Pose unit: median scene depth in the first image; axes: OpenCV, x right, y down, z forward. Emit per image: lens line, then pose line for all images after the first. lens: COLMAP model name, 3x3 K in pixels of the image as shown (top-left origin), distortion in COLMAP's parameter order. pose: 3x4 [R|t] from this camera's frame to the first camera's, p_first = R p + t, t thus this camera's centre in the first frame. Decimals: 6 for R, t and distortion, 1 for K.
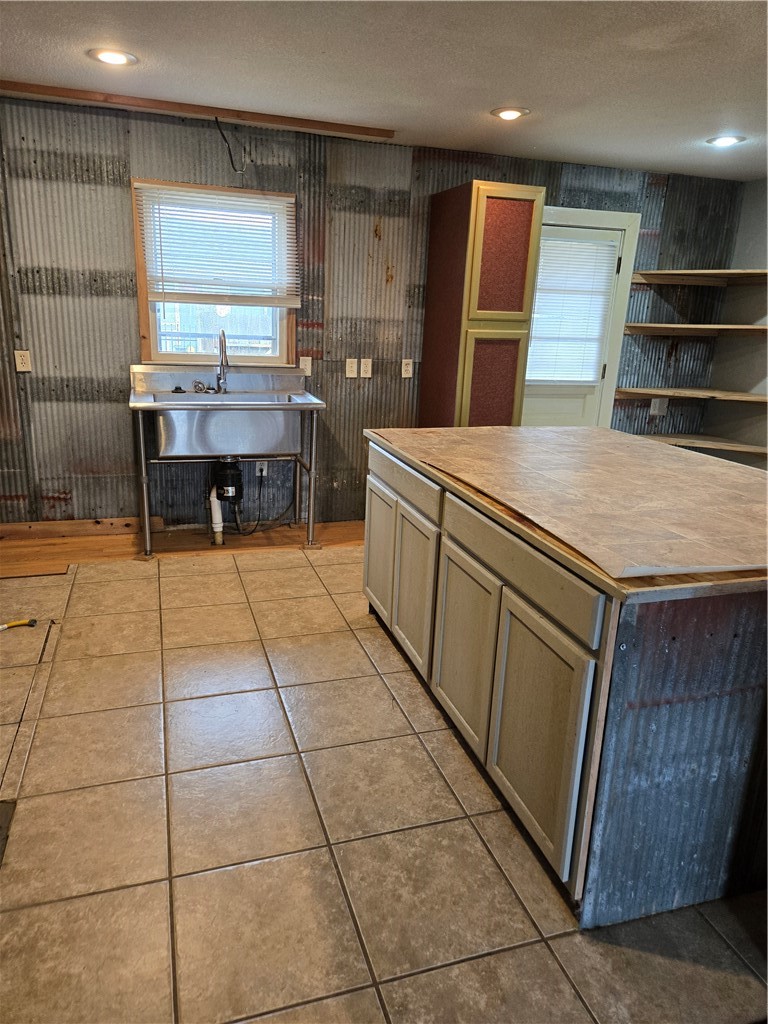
lens RADIAL K [[687.7, 0, 379.9], [0, 687.7, 503.2], [0, 0, 1]] dist [0.078154, -0.072233]
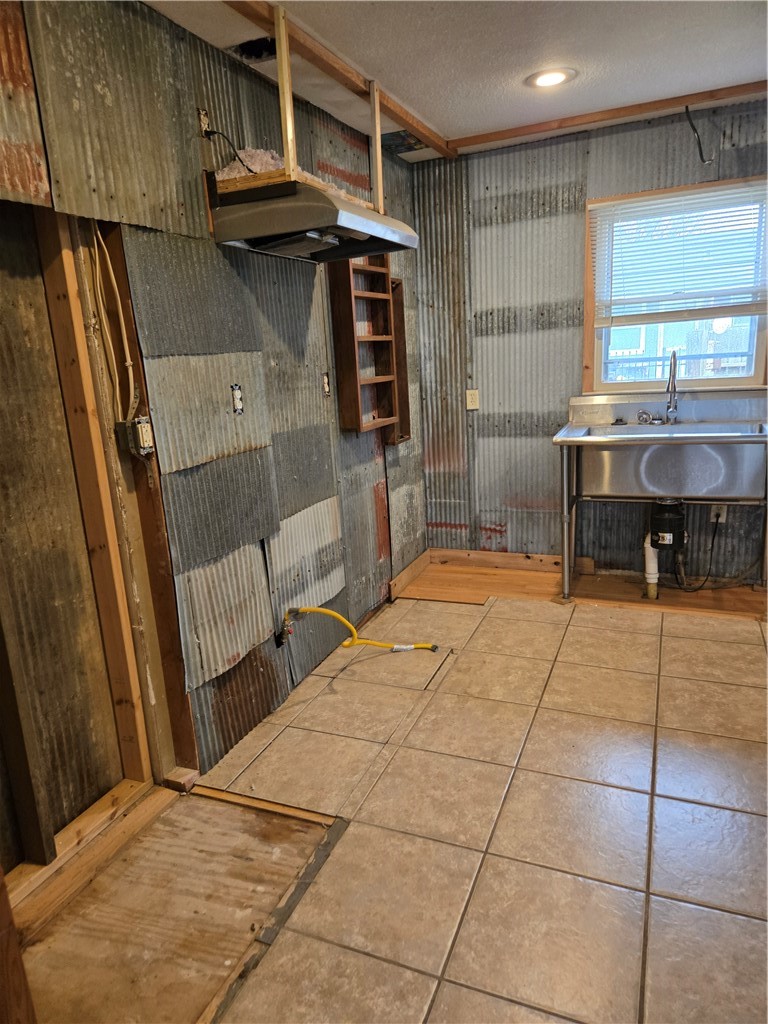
lens RADIAL K [[692.4, 0, 367.6], [0, 692.4, 515.3], [0, 0, 1]] dist [0.079940, -0.069559]
pose [[0.744494, 0.068721, -0.664083, 0.084908], [-0.085308, 0.996327, 0.007465, -0.021483], [0.662157, 0.051093, 0.747621, 0.109205]]
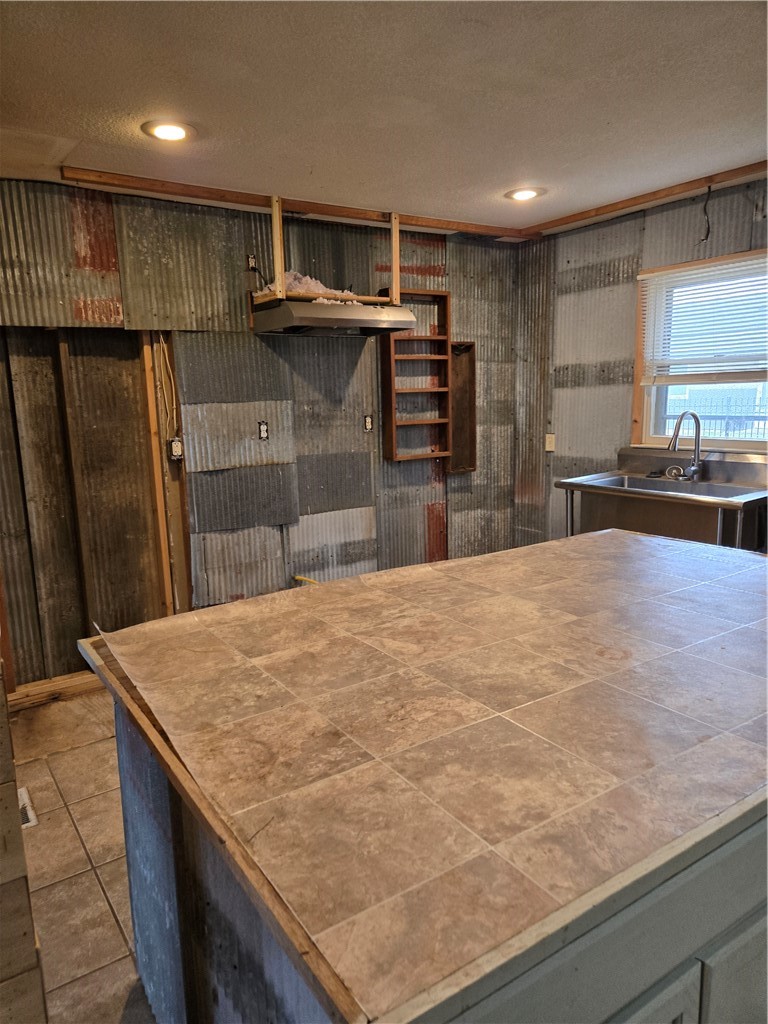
lens RADIAL K [[710.7, 0, 384.0], [0, 710.7, 512.0], [0, 0, 1]] dist [0.086606, -0.082374]
pose [[0.276150, 0.117229, -0.953939, 0.588558], [-0.213462, 0.975225, 0.058051, -0.095526], [0.937110, 0.187599, 0.294332, 0.386202]]
